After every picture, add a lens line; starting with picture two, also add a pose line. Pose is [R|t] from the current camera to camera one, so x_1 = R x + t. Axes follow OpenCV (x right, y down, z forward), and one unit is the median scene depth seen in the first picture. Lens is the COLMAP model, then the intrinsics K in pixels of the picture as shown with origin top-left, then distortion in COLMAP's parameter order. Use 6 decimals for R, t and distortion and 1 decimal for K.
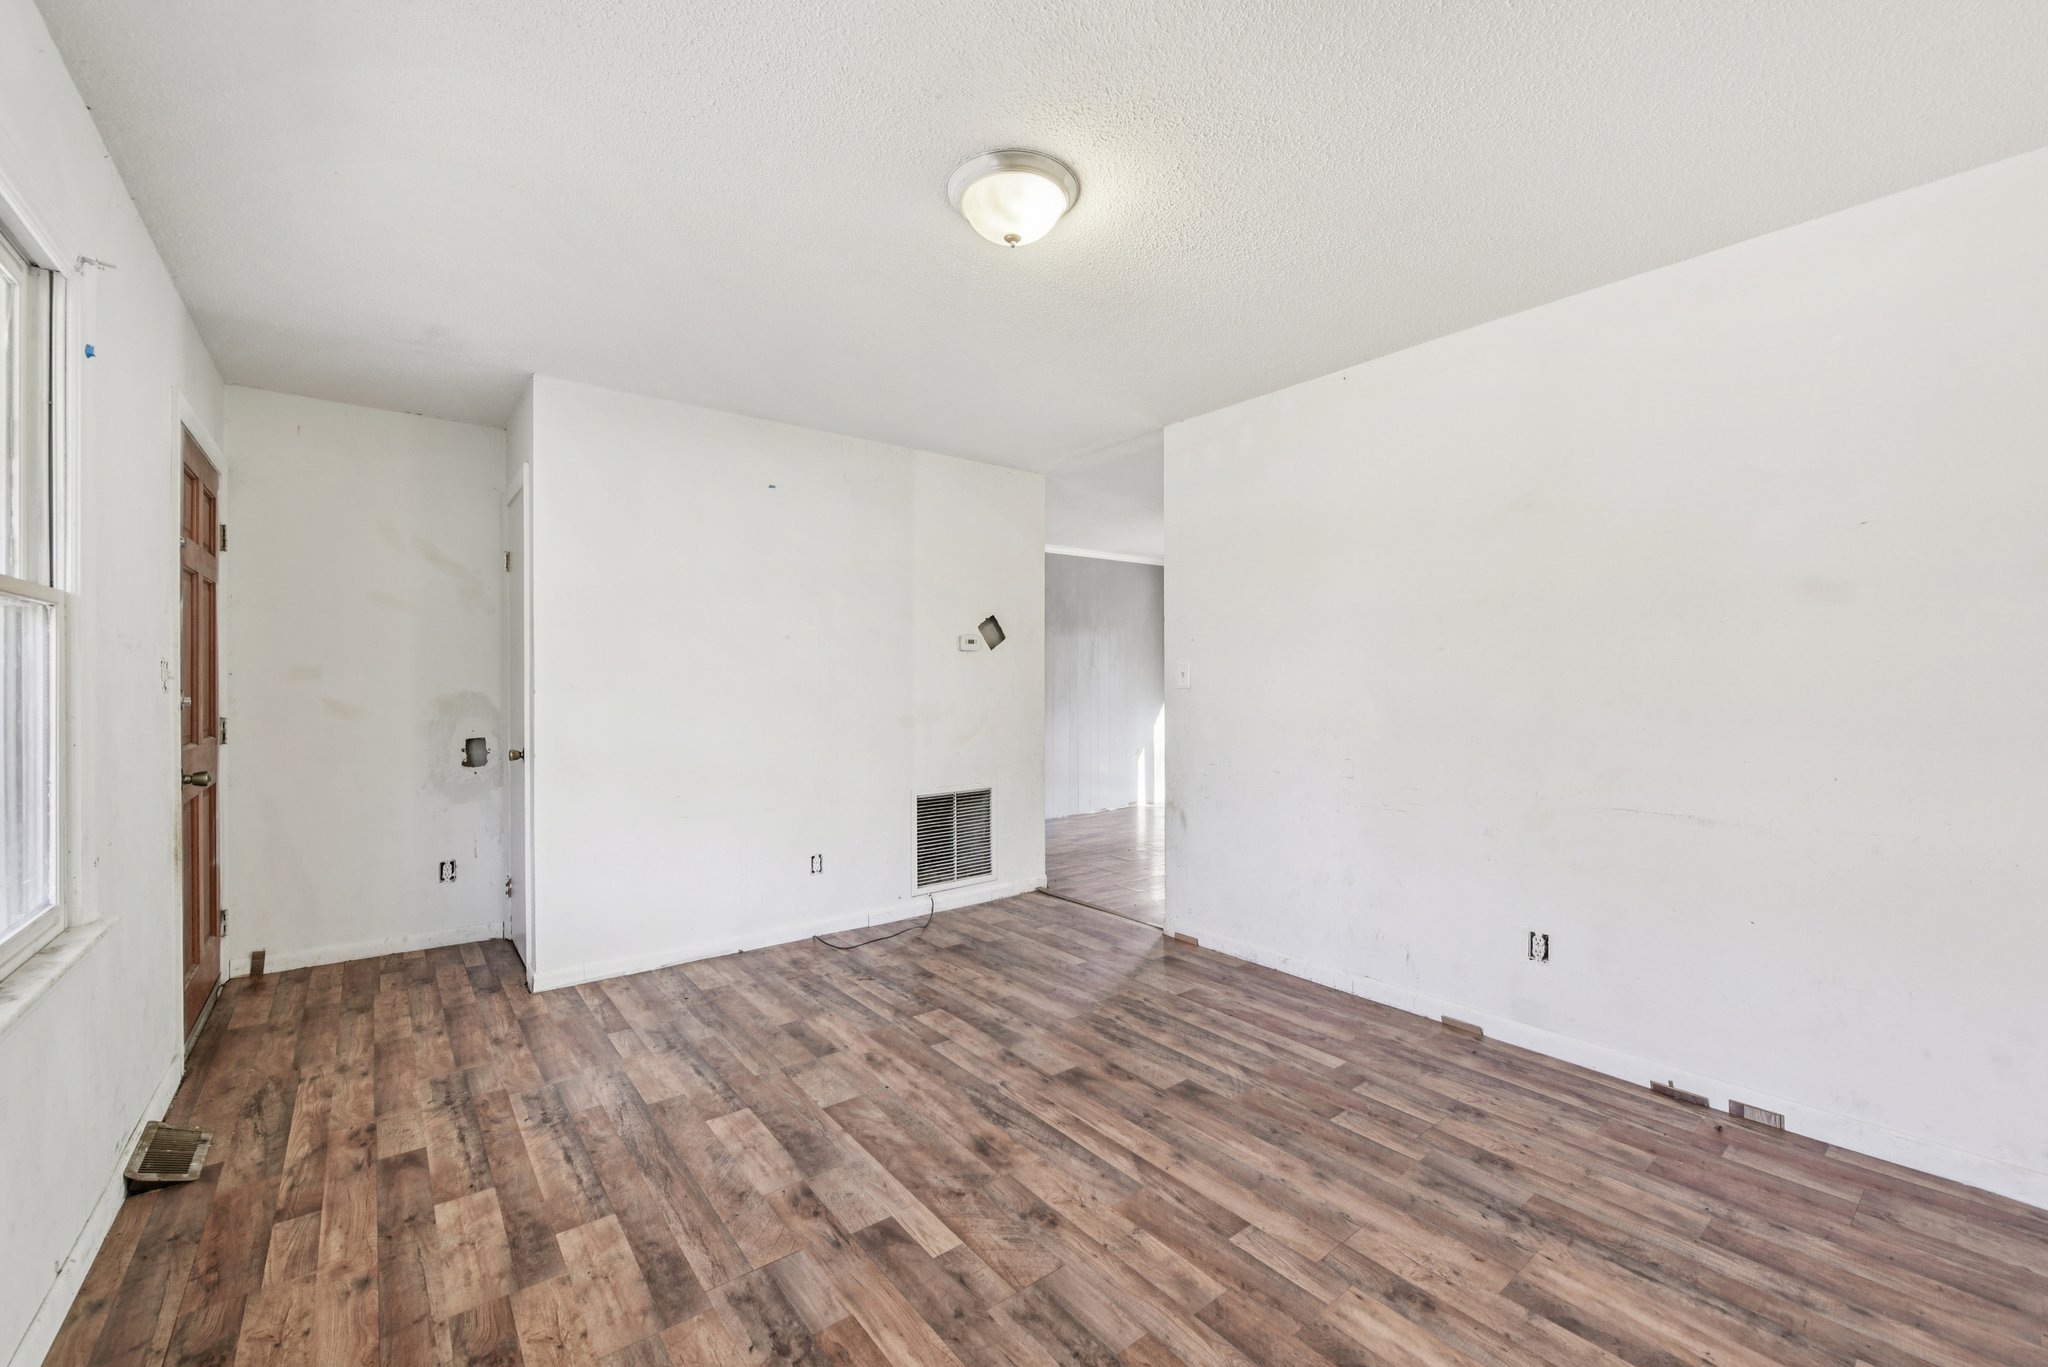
lens RADIAL K [[831.1, 0, 1026.2], [0, 831.1, 678.2], [0, 0, 1]] dist [0.002105, -0.005677]
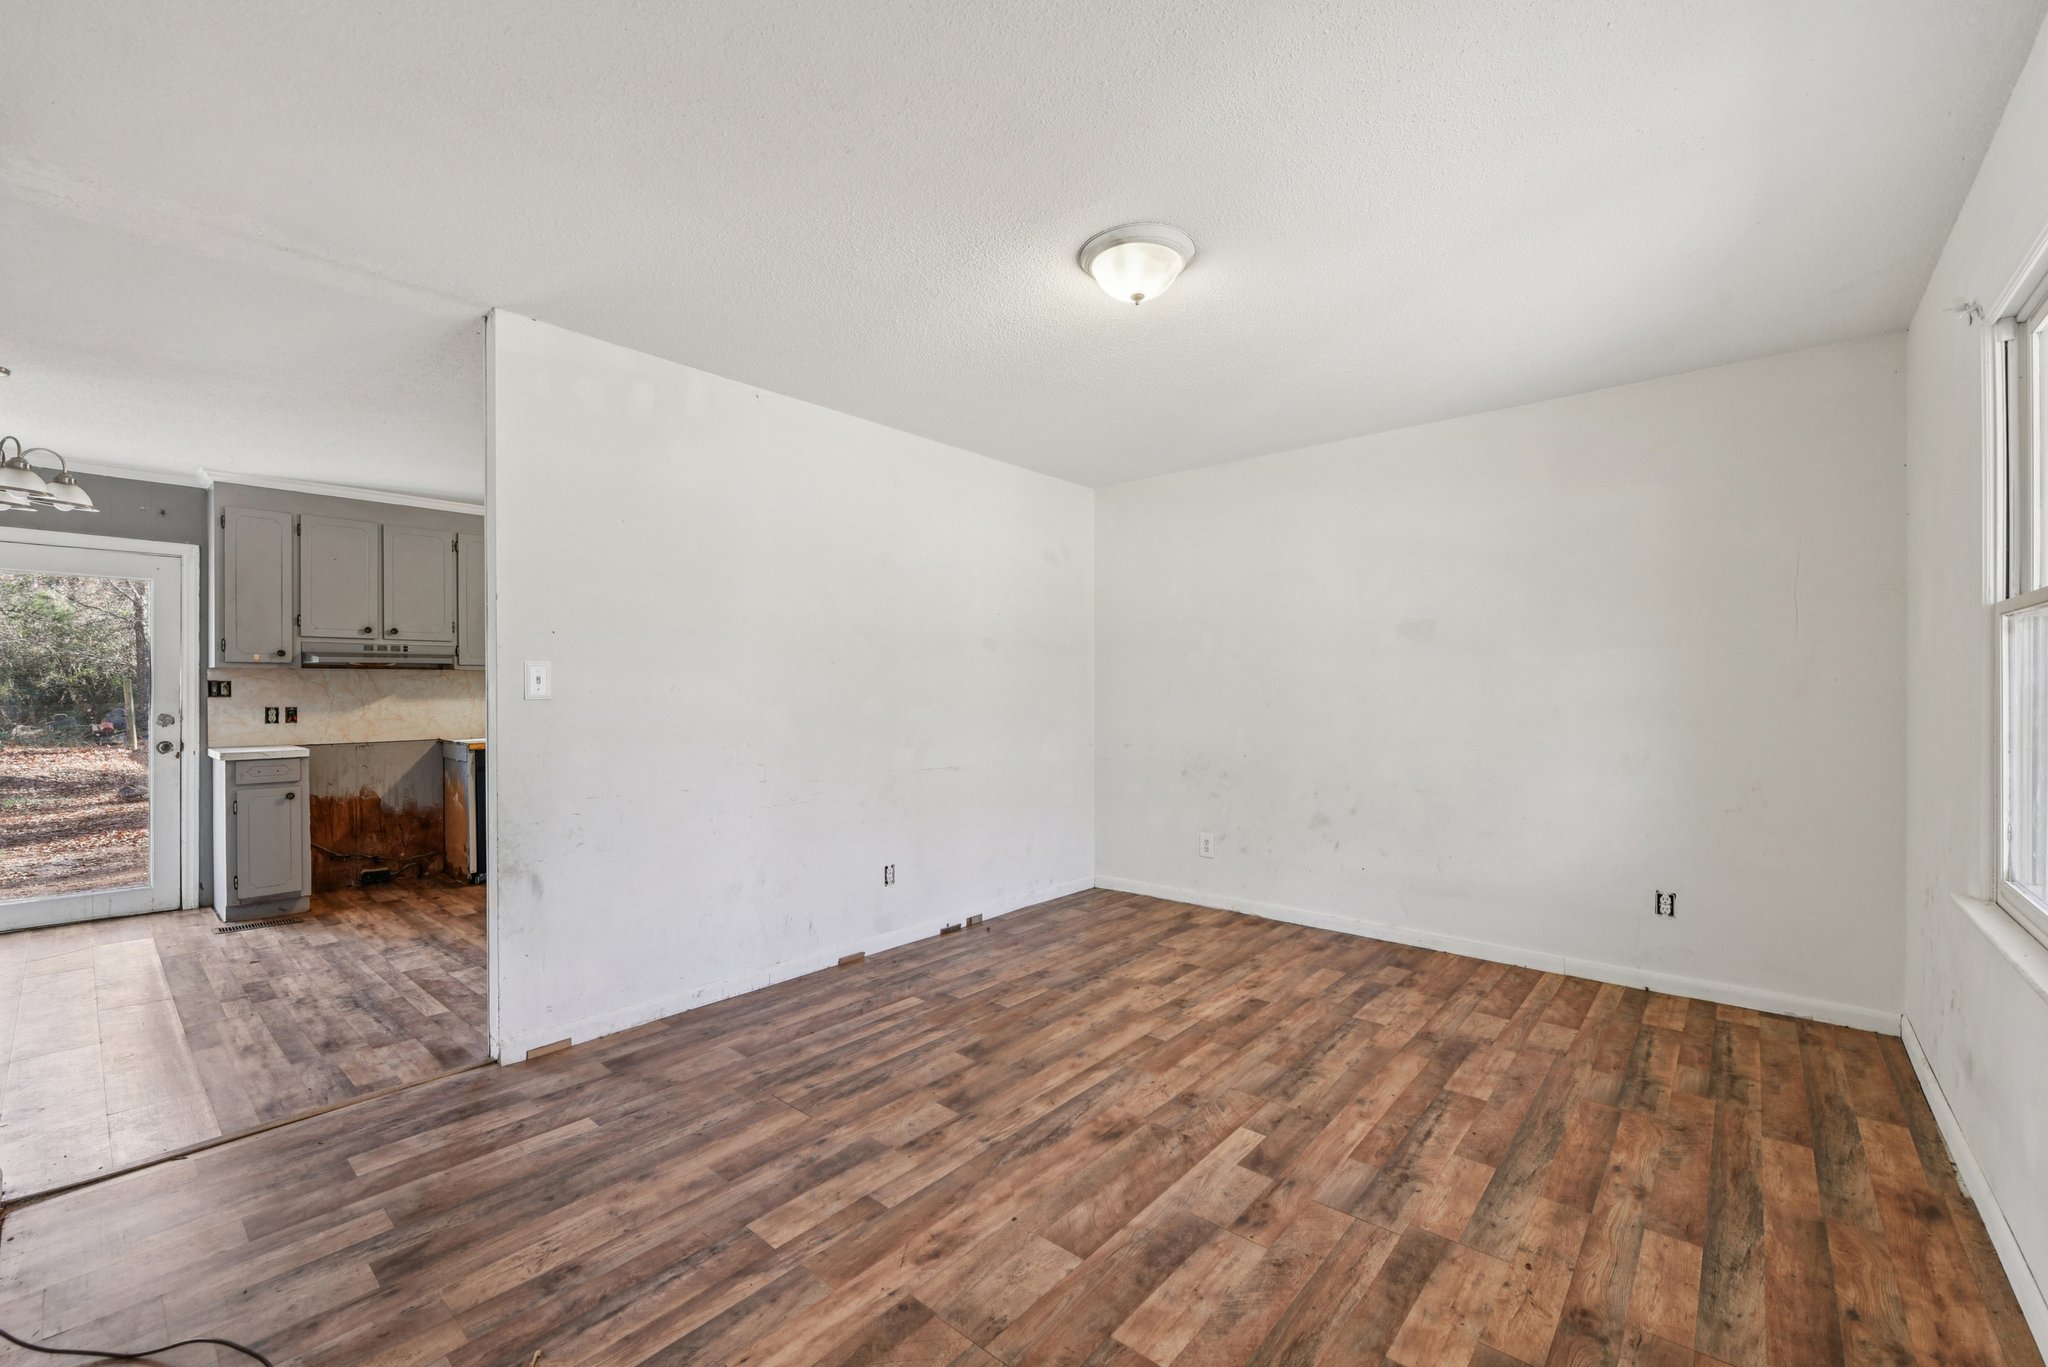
lens RADIAL K [[831.1, 0, 1026.2], [0, 831.1, 678.2], [0, 0, 1]] dist [0.002105, -0.005677]
pose [[-0.186727, 0.016038, 0.982281, -0.969510], [-0.000780, 0.999864, -0.016474, 0.004931], [-0.982411, -0.003842, -0.186689, 1.180181]]
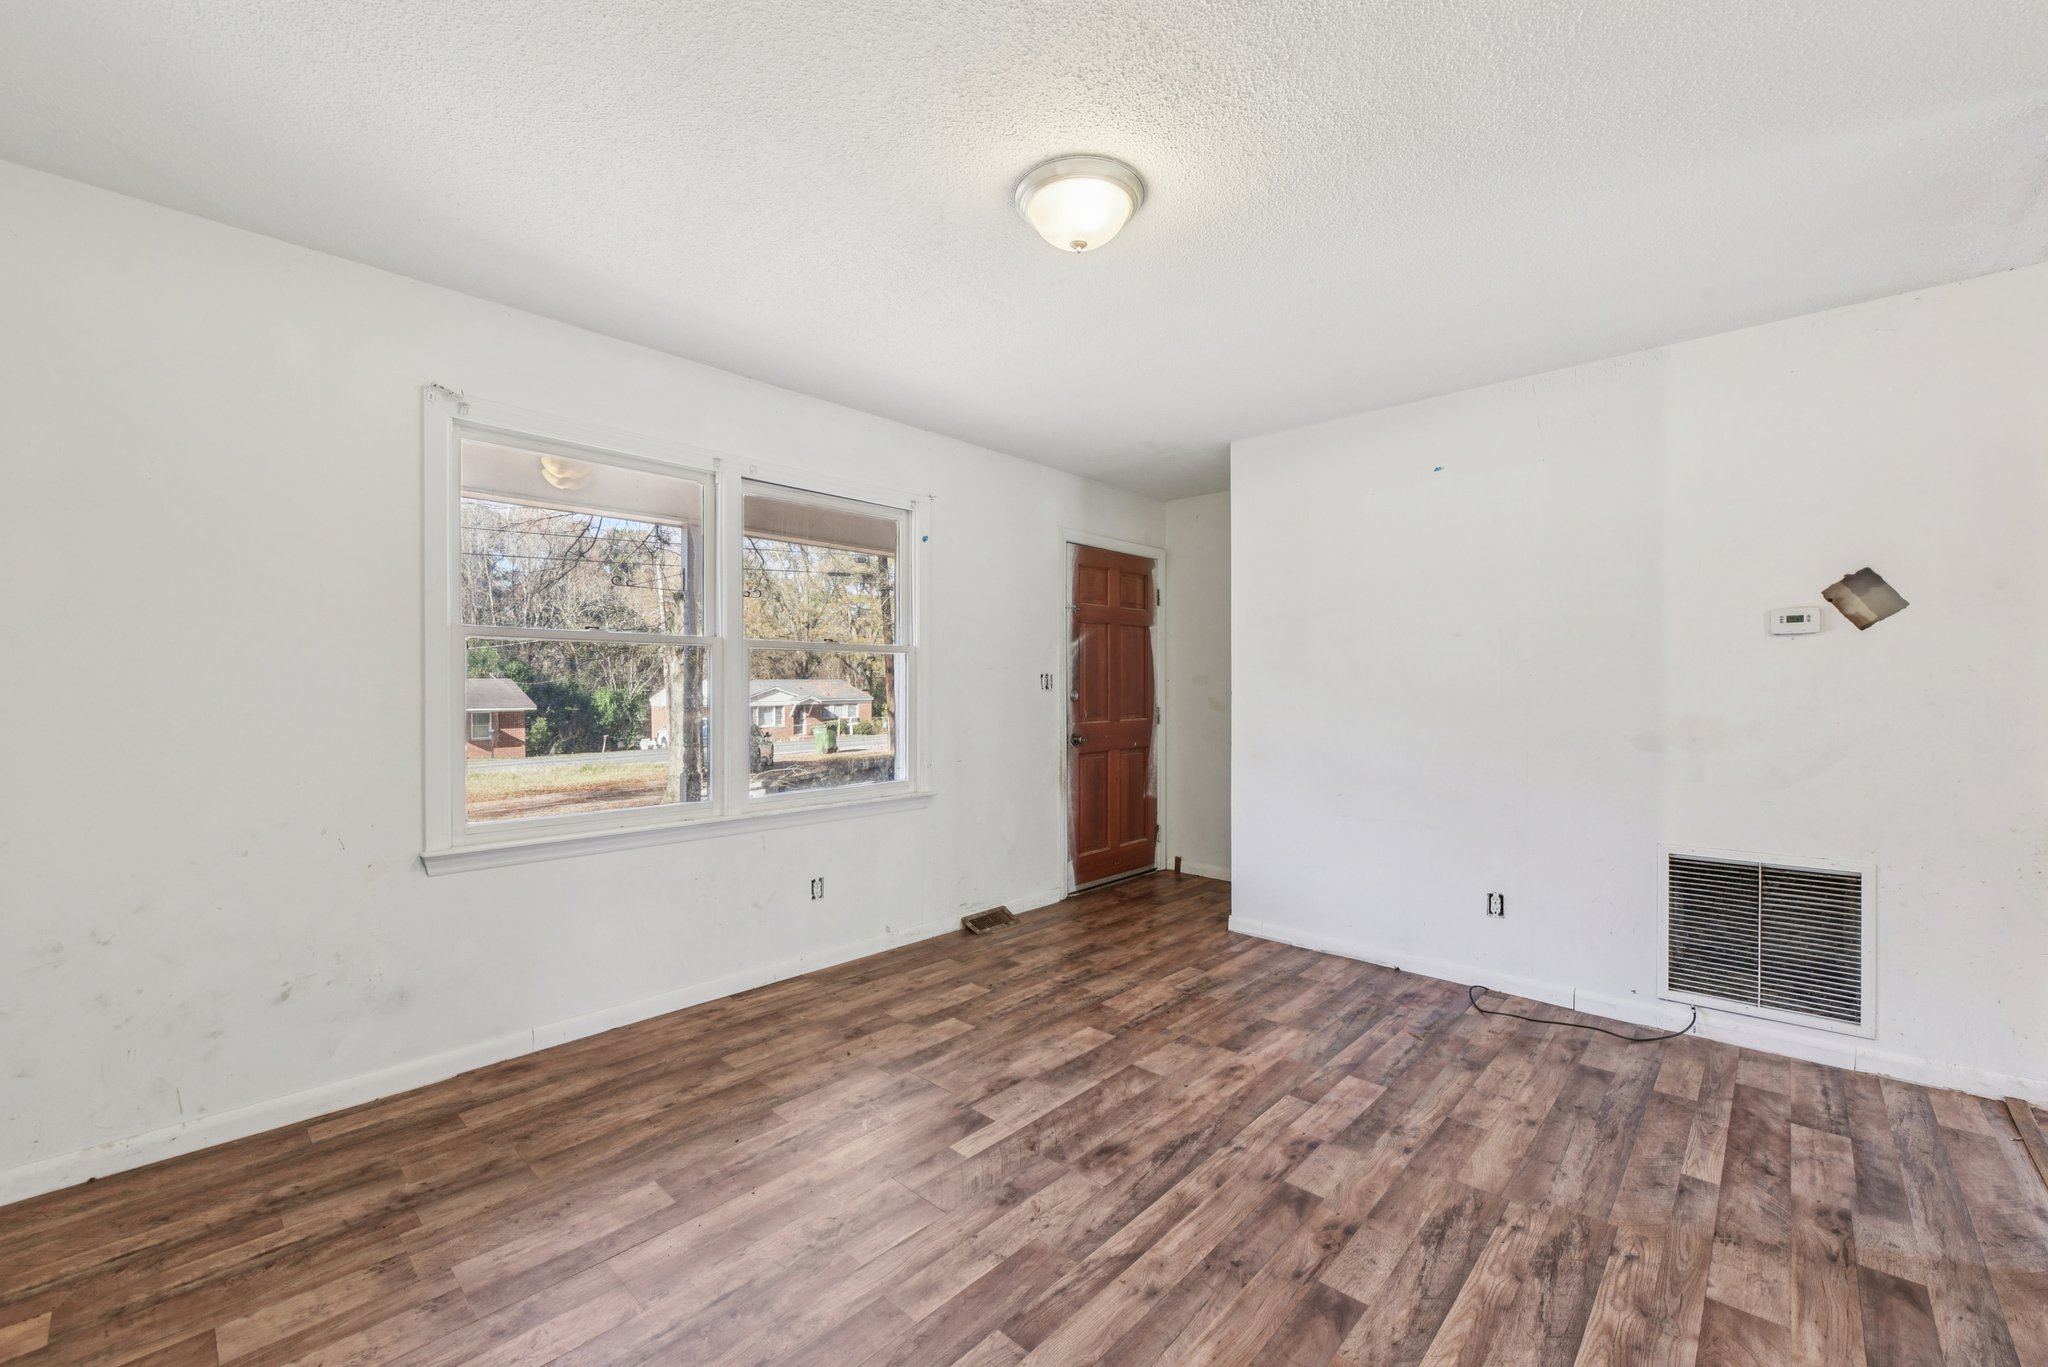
lens RADIAL K [[821.1, 0, 1019.8], [0, 821.1, 695.1], [0, 0, 1]] dist [-0.007826, 0.000058]
pose [[0.147108, 0.013330, -0.989031, 0.820709], [0.003486, 0.999896, 0.013995, -0.001660], [0.989114, -0.005507, 0.147046, 0.679707]]
